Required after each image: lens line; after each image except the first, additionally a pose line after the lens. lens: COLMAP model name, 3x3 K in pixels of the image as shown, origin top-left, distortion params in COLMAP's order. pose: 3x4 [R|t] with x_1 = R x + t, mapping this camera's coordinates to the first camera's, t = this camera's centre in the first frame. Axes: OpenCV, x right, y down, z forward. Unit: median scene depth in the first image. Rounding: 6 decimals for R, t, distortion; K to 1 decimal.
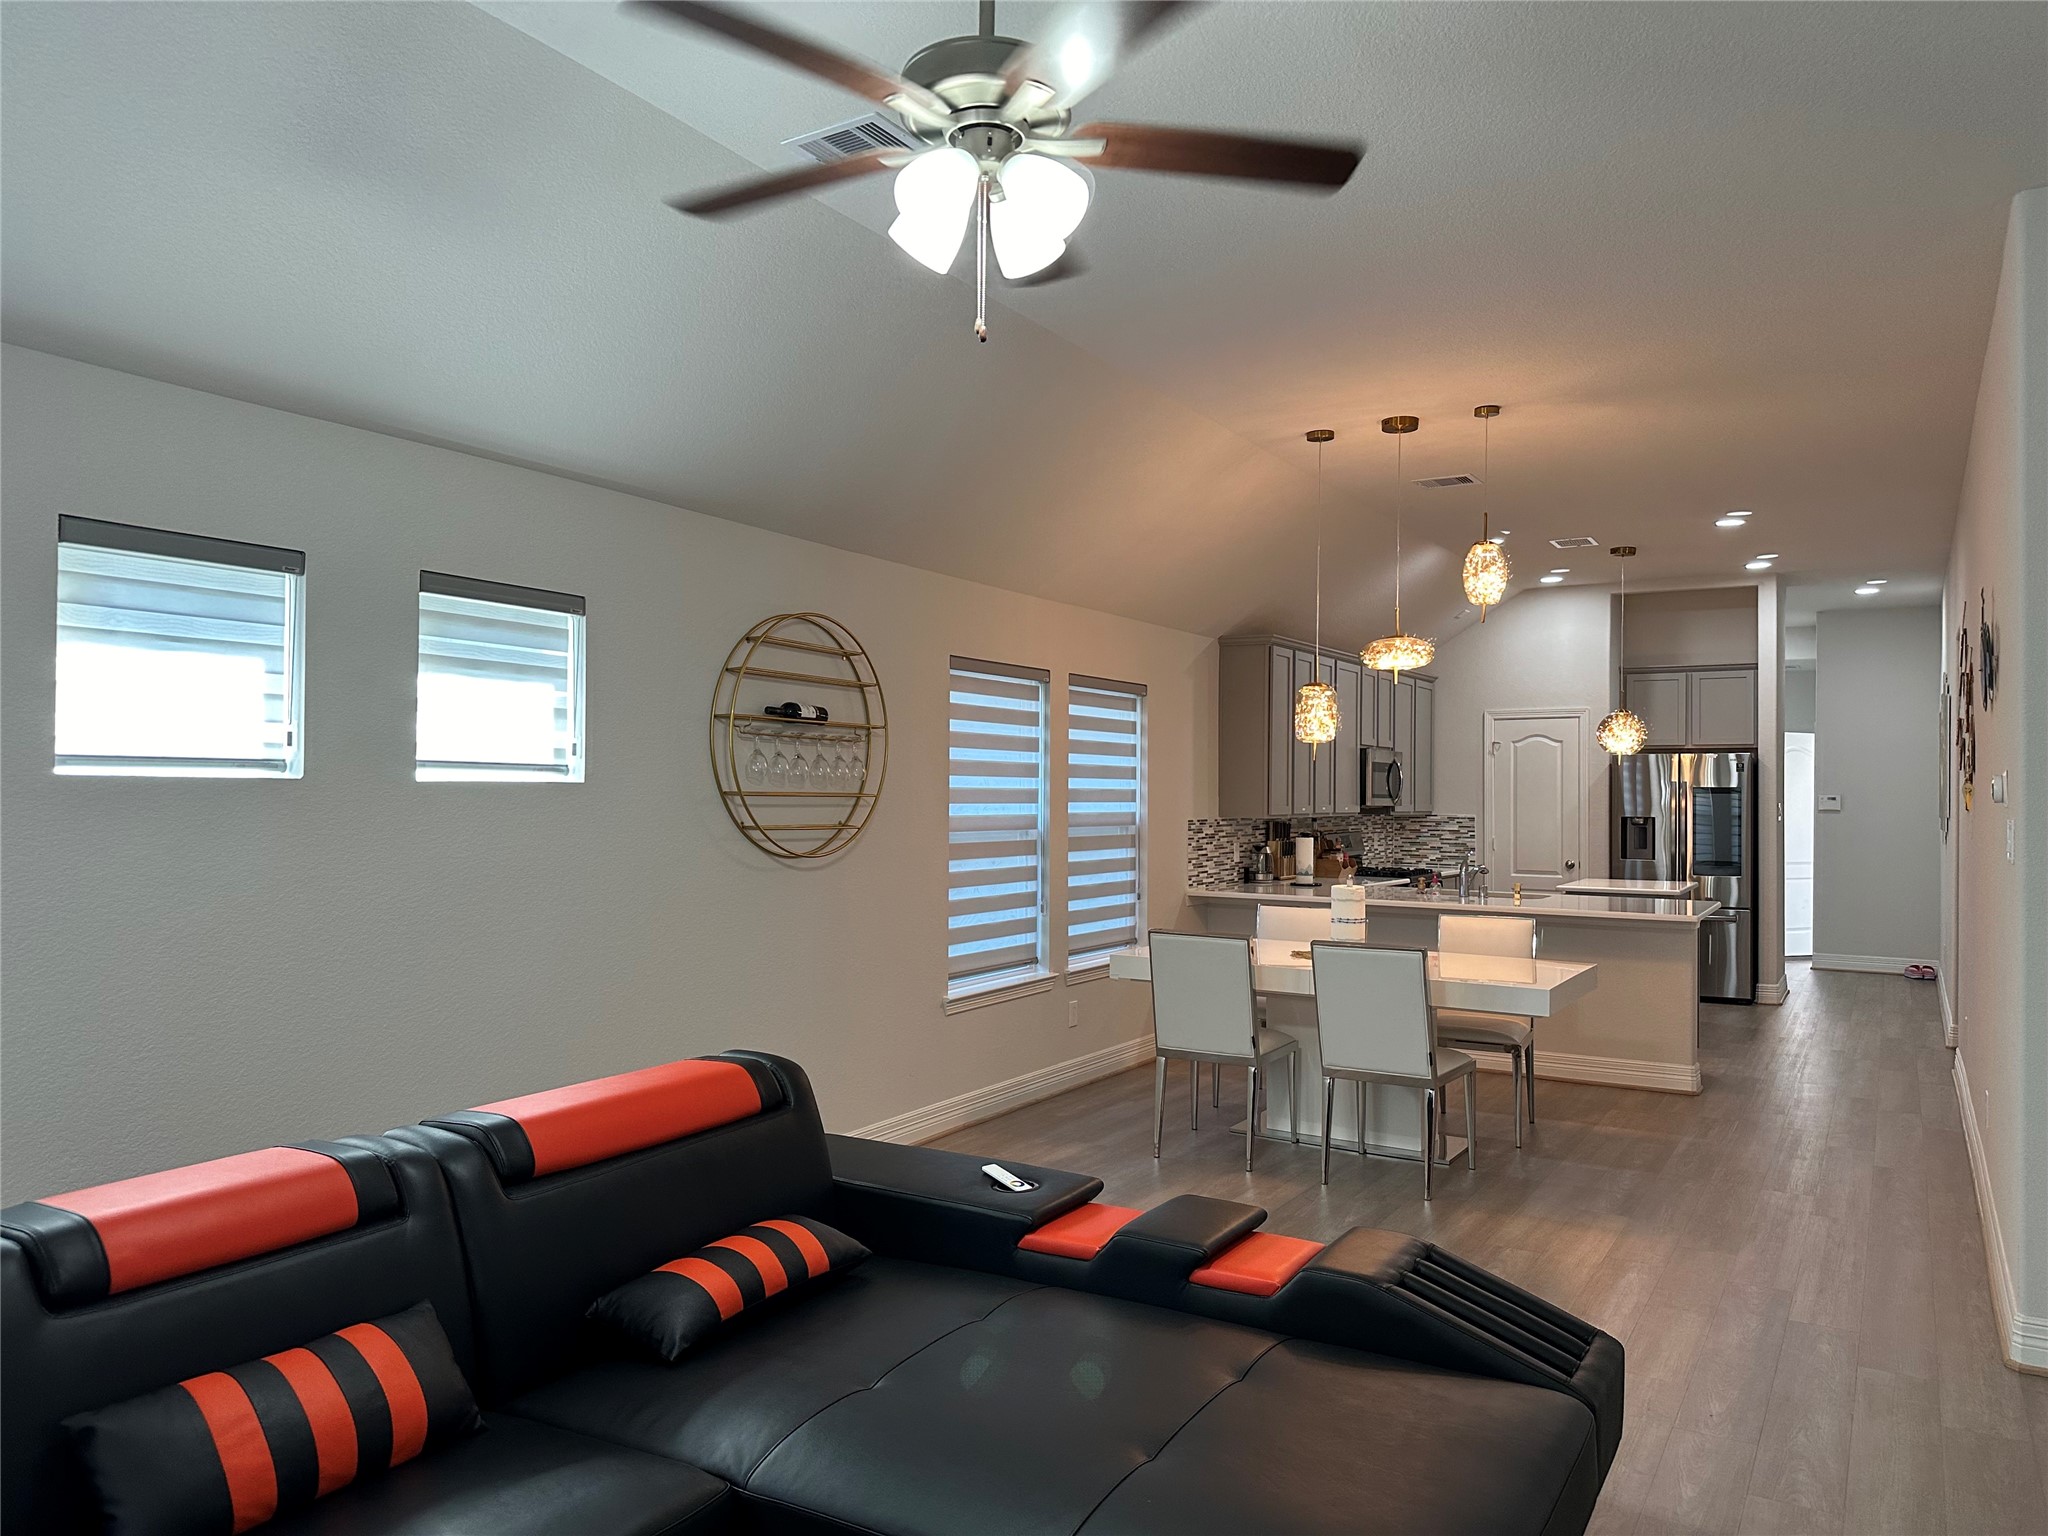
lens RADIAL K [[1440.8, 0, 1025.4], [0, 1440.8, 769.5], [0, 0, 1]] dist [0.058094, -0.067685]
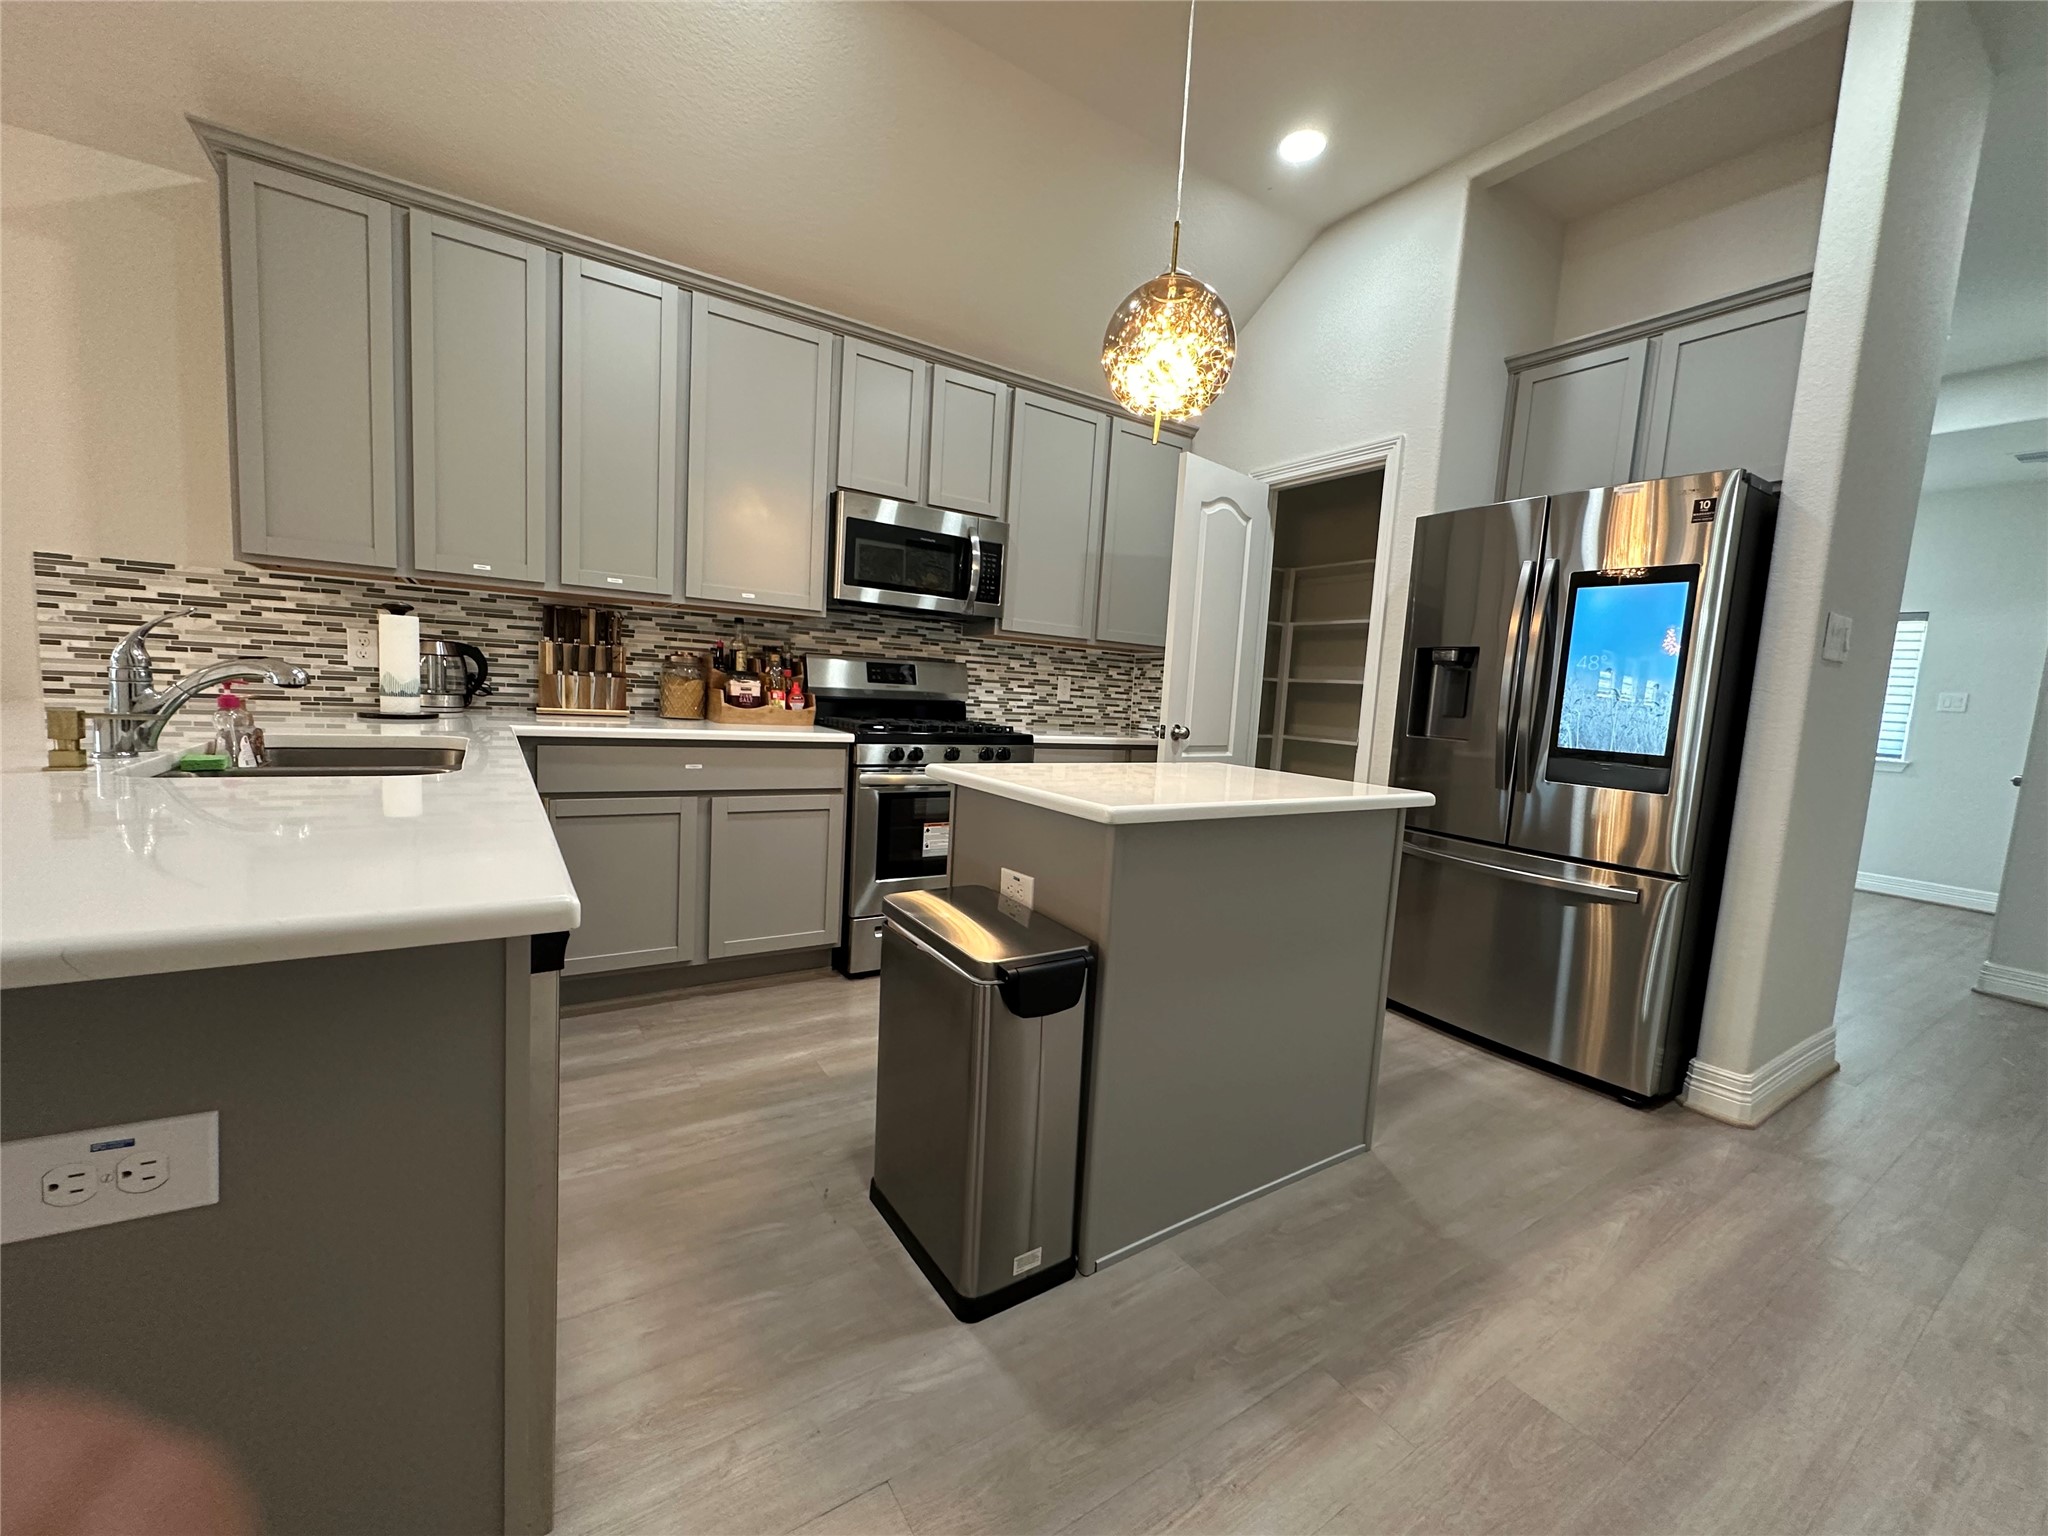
lens RADIAL K [[819.6, 0, 1025.7], [0, 819.6, 767.5], [0, 0, 1]] dist [0.000700, 0.000061]
pose [[0.894580, 0.086818, -0.438394, 0.435224], [-0.043587, 0.993222, 0.107753, 0.050664], [0.444777, -0.077285, 0.892300, 0.729812]]
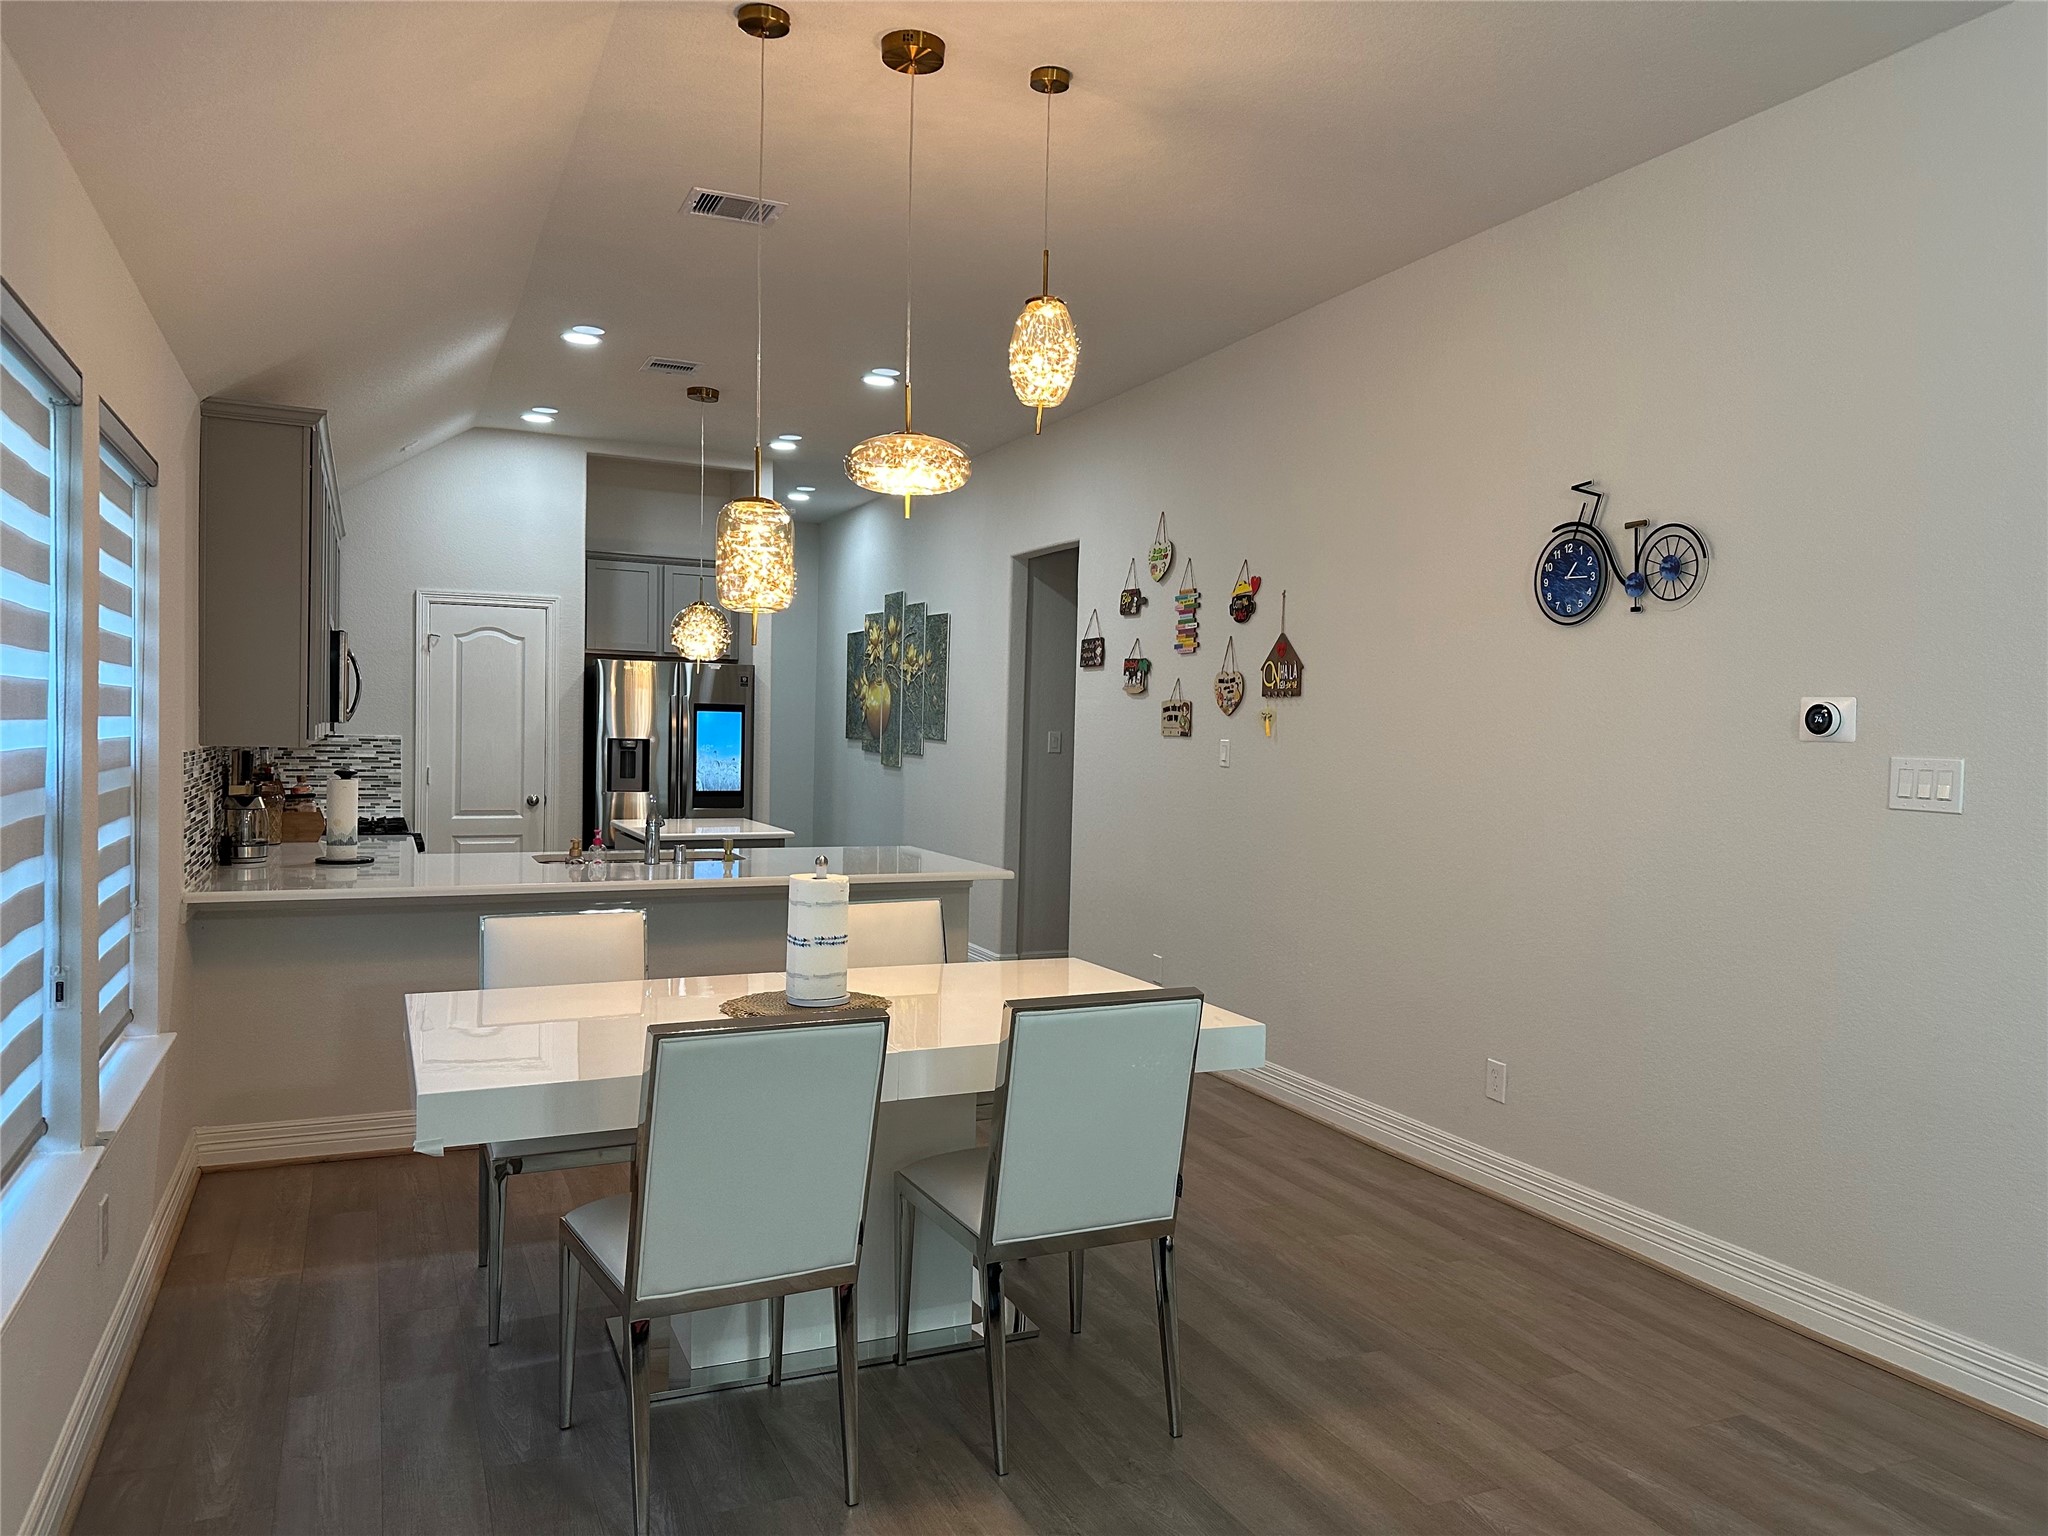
lens RADIAL K [[1440.8, 0, 1029.6], [0, 1440.8, 759.9], [0, 0, 1]] dist [0.058094, -0.067685]
pose [[0.570613, -0.015580, 0.821071, -0.110697], [-0.028737, 0.998829, 0.038924, 0.007418], [-0.820716, -0.045806, 0.569497, 0.379400]]
